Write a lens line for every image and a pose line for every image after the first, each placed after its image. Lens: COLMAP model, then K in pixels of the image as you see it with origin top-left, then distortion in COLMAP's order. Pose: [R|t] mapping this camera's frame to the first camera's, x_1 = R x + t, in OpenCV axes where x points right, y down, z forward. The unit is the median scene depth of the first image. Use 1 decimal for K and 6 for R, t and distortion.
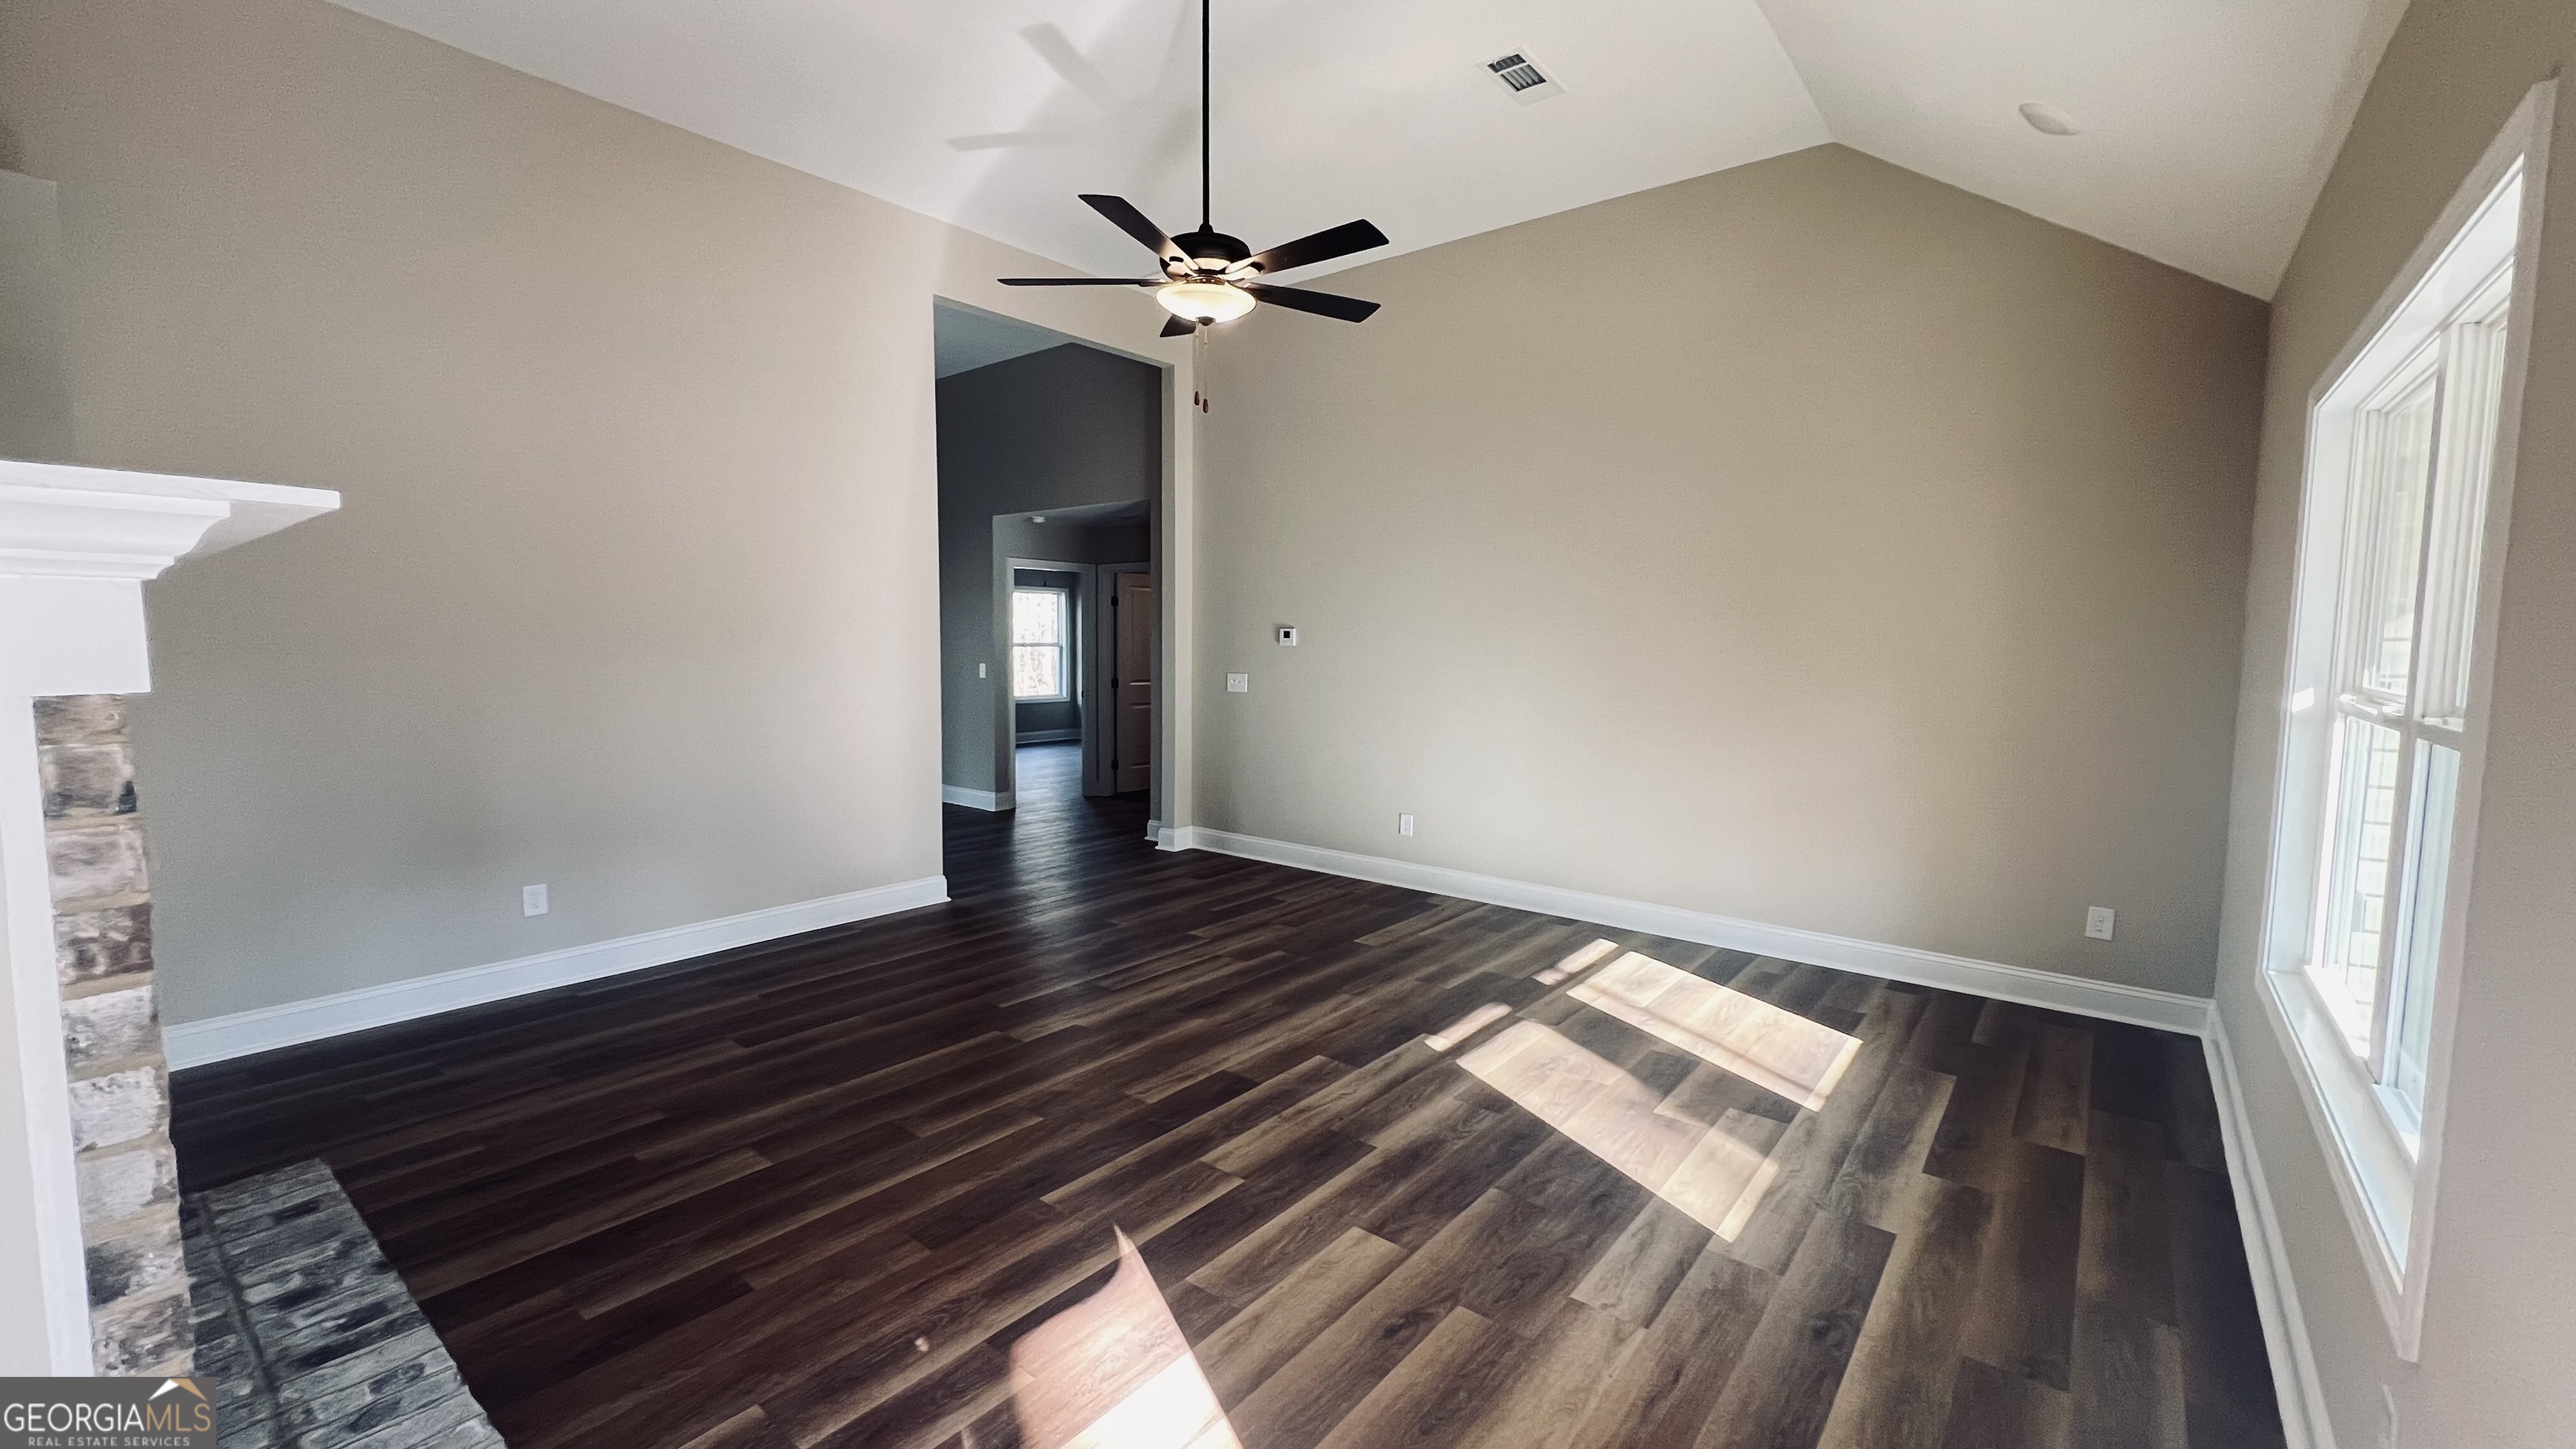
lens RADIAL K [[1028.1, 0, 1287.3], [0, 1028.1, 723.5], [0, 0, 1]] dist [-0.003563, -0.000108]
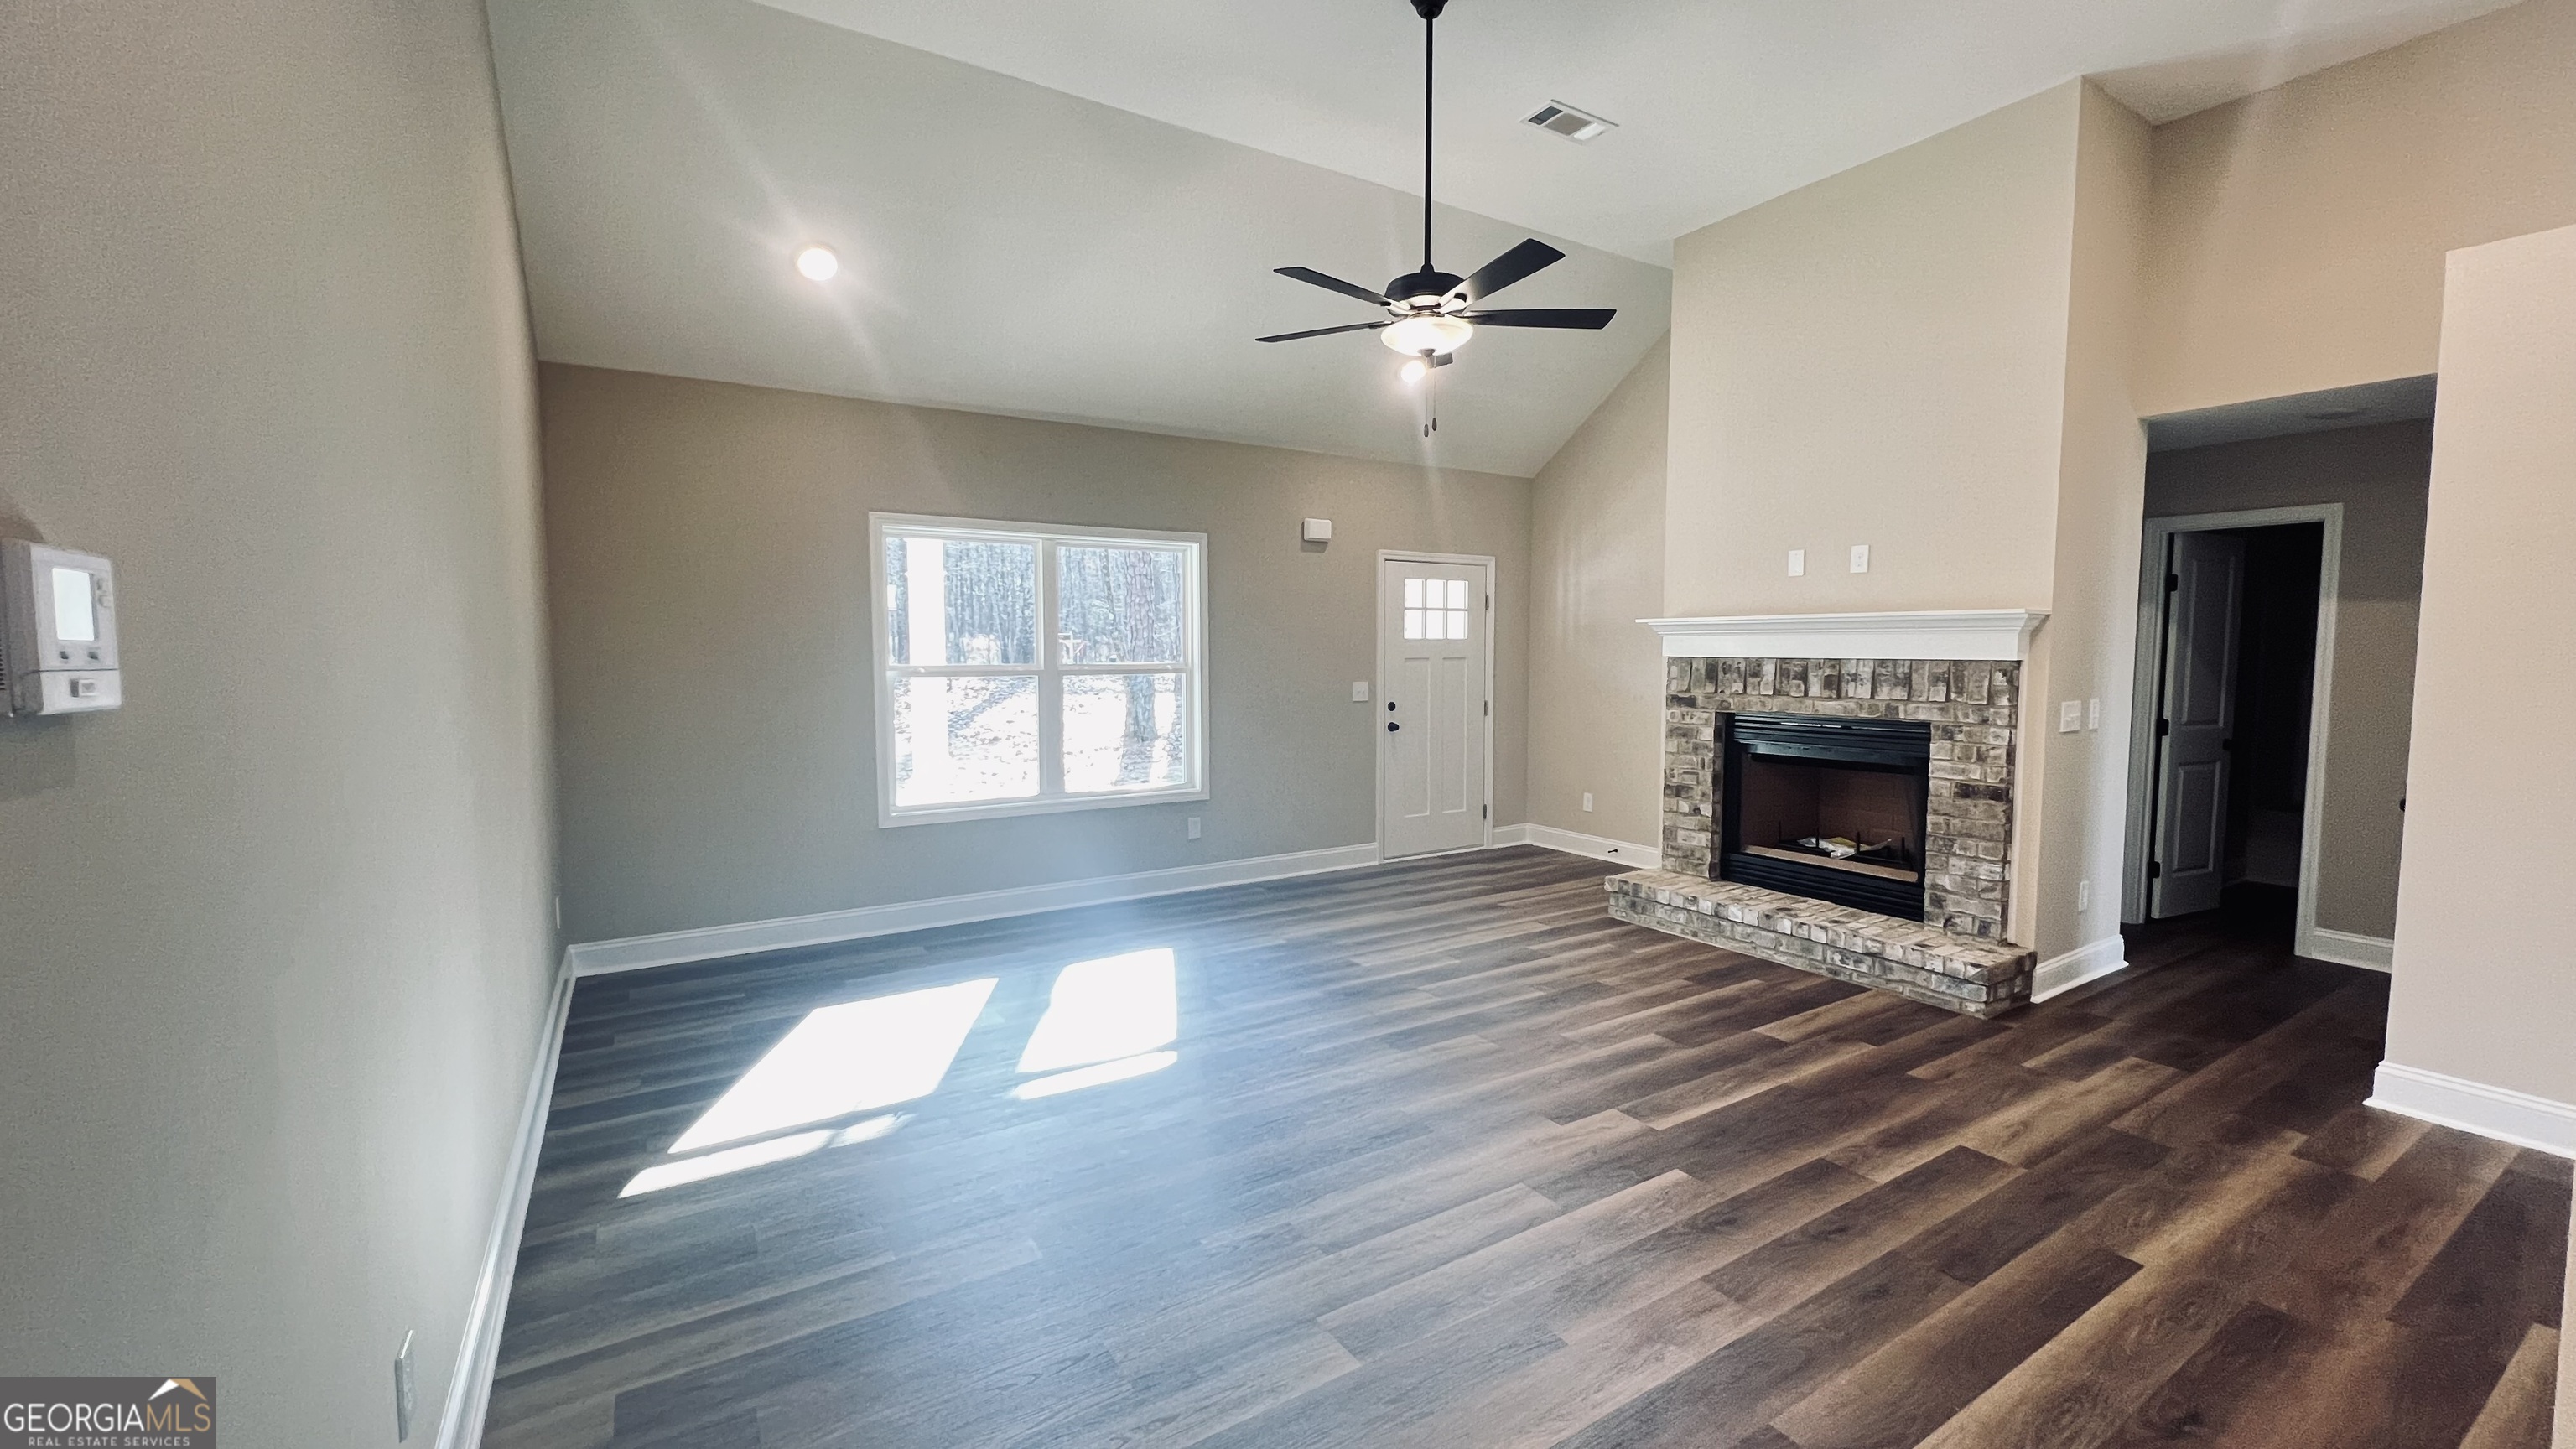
lens RADIAL K [[1028.1, 0, 1289.1], [0, 1028.1, 722.4], [0, 0, 1]] dist [-0.003563, -0.000108]
pose [[-0.944840, -0.032489, 0.325917, -0.317146], [0.018034, 0.988398, 0.150808, -0.176446], [-0.327035, 0.148367, -0.933292, 2.197901]]
